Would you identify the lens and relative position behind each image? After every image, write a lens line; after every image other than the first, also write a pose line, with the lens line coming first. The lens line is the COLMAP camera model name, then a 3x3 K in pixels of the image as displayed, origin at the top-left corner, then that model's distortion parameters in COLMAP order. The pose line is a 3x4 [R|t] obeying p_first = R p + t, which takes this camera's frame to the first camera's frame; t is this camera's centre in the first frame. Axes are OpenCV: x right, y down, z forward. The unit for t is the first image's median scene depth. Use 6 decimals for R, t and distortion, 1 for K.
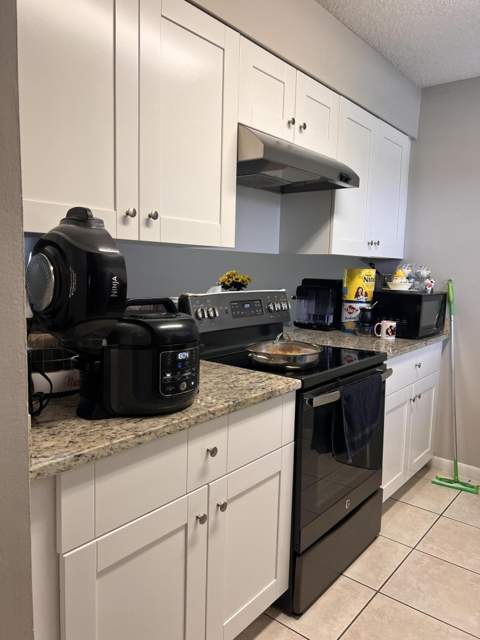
lens RADIAL K [[485.0, 0, 240.0], [0, 485.0, 320.0], [0, 0, 1]] dist [0.022753, -0.000603]
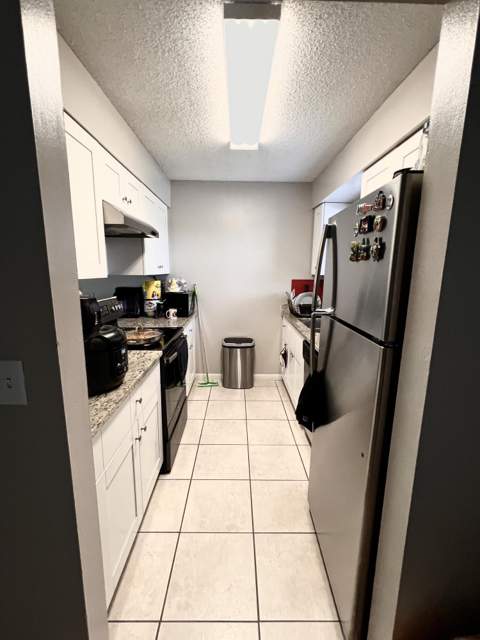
lens RADIAL K [[288.8, 0, 240.0], [0, 288.8, 320.0], [0, 0, 1]] dist [-0.000141, 0.001177]
pose [[0.769455, -0.126694, 0.626009, -0.194647], [0.079849, 0.991521, 0.102521, -0.049428], [-0.633690, -0.028899, 0.773047, -0.019756]]
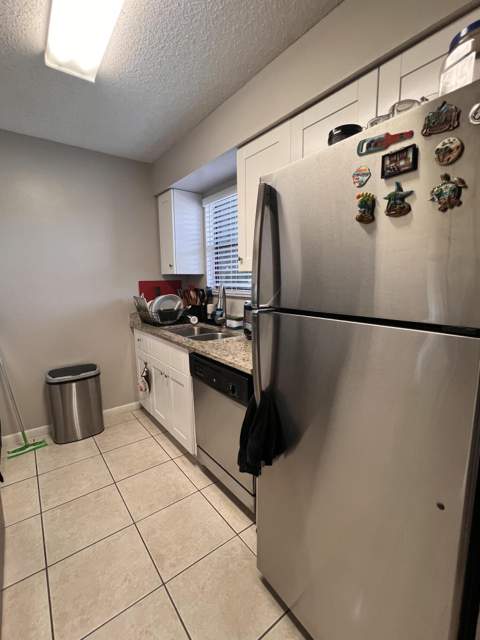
lens RADIAL K [[288.8, 0, 240.0], [0, 288.8, 320.0], [0, 0, 1]] dist [-0.000141, 0.001177]
pose [[0.236054, -0.167977, 0.957112, -0.117380], [0.130053, 0.981546, 0.140190, -0.039772], [-0.962998, 0.091383, 0.253543, 0.233143]]
